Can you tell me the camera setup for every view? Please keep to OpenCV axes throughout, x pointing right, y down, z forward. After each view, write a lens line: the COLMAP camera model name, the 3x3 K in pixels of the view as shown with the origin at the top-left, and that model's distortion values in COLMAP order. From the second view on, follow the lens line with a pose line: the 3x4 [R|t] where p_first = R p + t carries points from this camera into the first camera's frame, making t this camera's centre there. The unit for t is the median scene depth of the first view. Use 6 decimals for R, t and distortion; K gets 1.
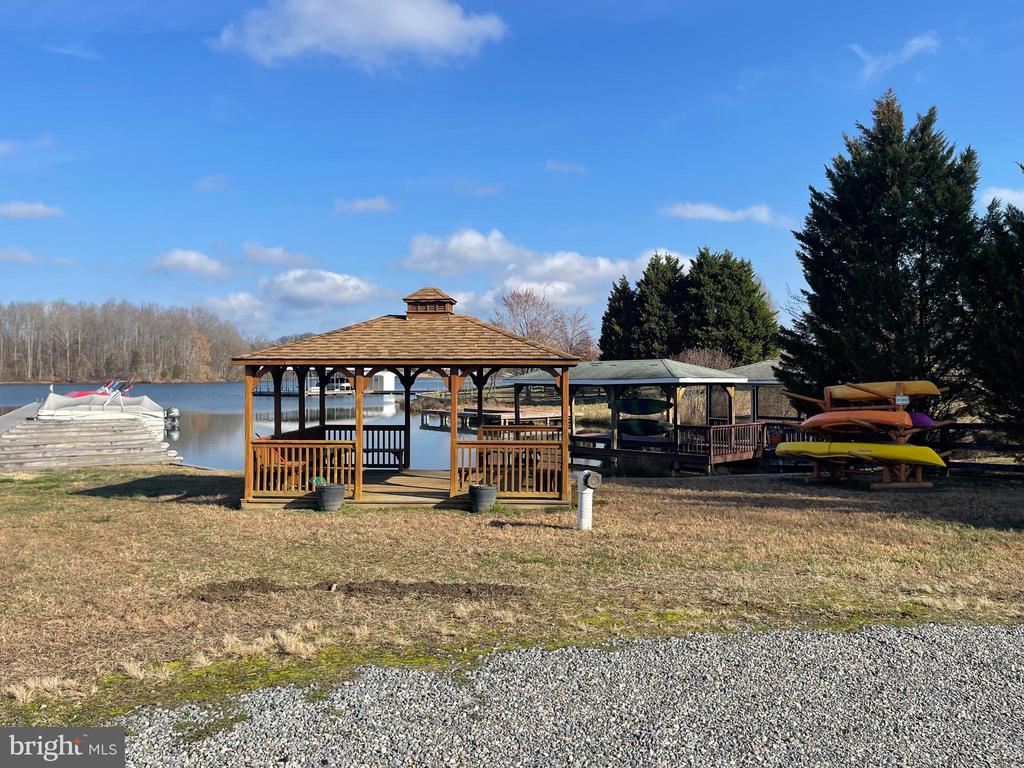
lens RADIAL K [[775.0, 0, 527.8], [0, 775.0, 392.1], [0, 0, 1]] dist [0.077366, -0.082309]
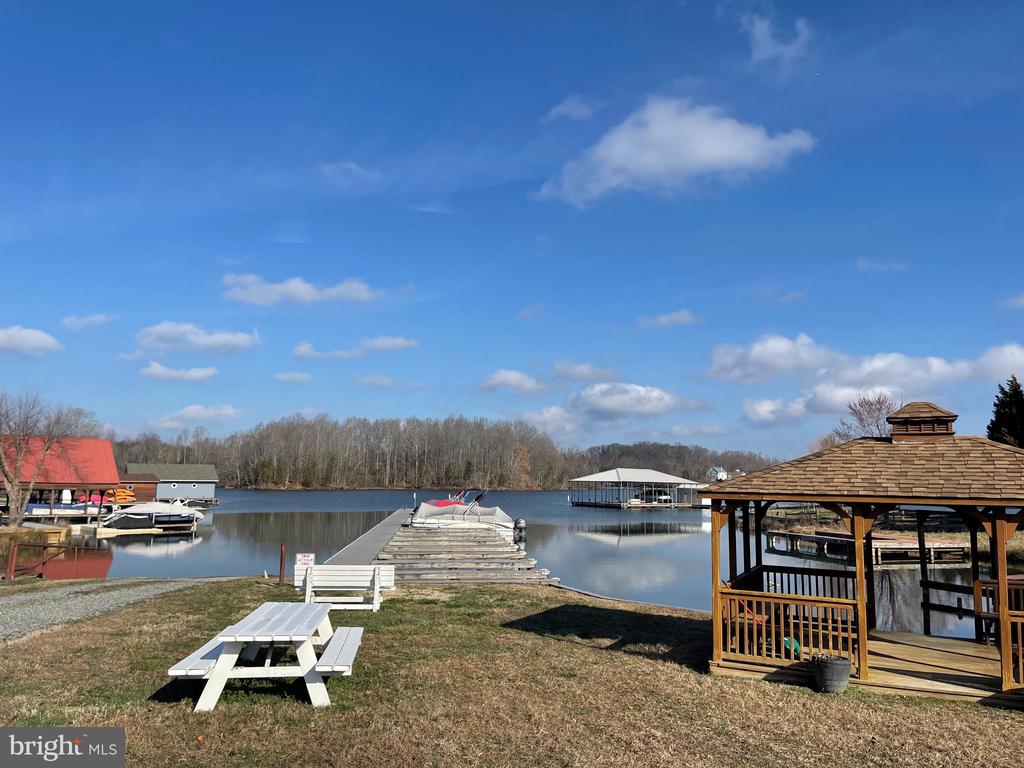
lens RADIAL K [[775.0, 0, 516.0], [0, 775.0, 380.1], [0, 0, 1]] dist [0.077366, -0.082309]
pose [[0.922173, -0.035923, -0.385106, -0.037913], [-0.024577, 0.988223, -0.151036, -0.004795], [0.385996, 0.148746, 0.910429, 0.019219]]
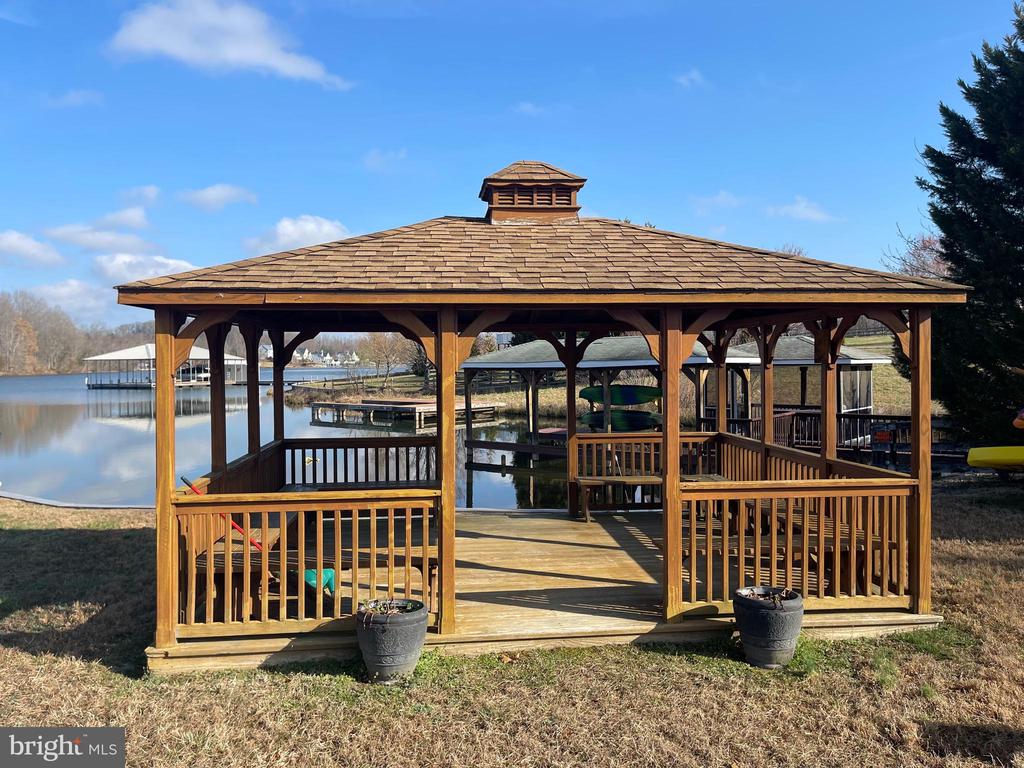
lens RADIAL K [[775.0, 0, 513.7], [0, 775.0, 383.0], [0, 0, 1]] dist [0.077366, -0.082309]
pose [[0.987472, -0.013100, 0.157252, -0.041677], [0.012630, 0.999912, 0.003991, 0.000784], [-0.157291, -0.001955, 0.987550, 0.098801]]
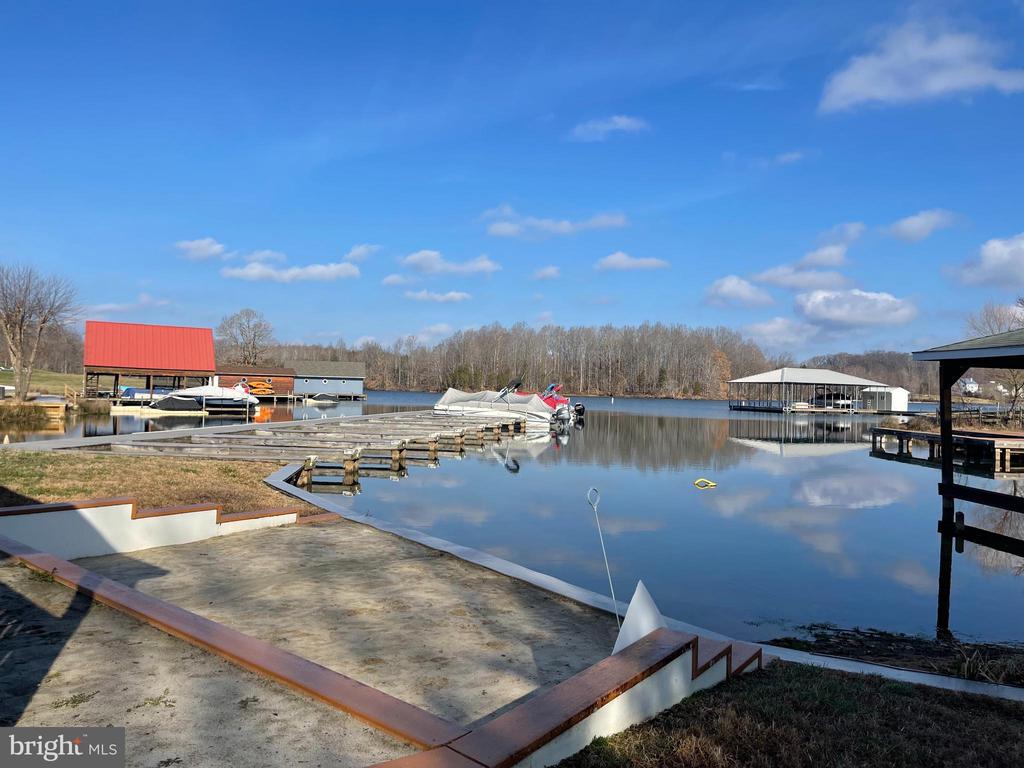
lens RADIAL K [[775.0, 0, 518.2], [0, 775.0, 357.2], [0, 0, 1]] dist [0.077366, -0.082309]
pose [[0.782951, -0.003962, -0.622070, 0.036220], [-0.041250, 0.997448, -0.058270, 0.011005], [0.620714, 0.071283, 0.780790, 0.206626]]
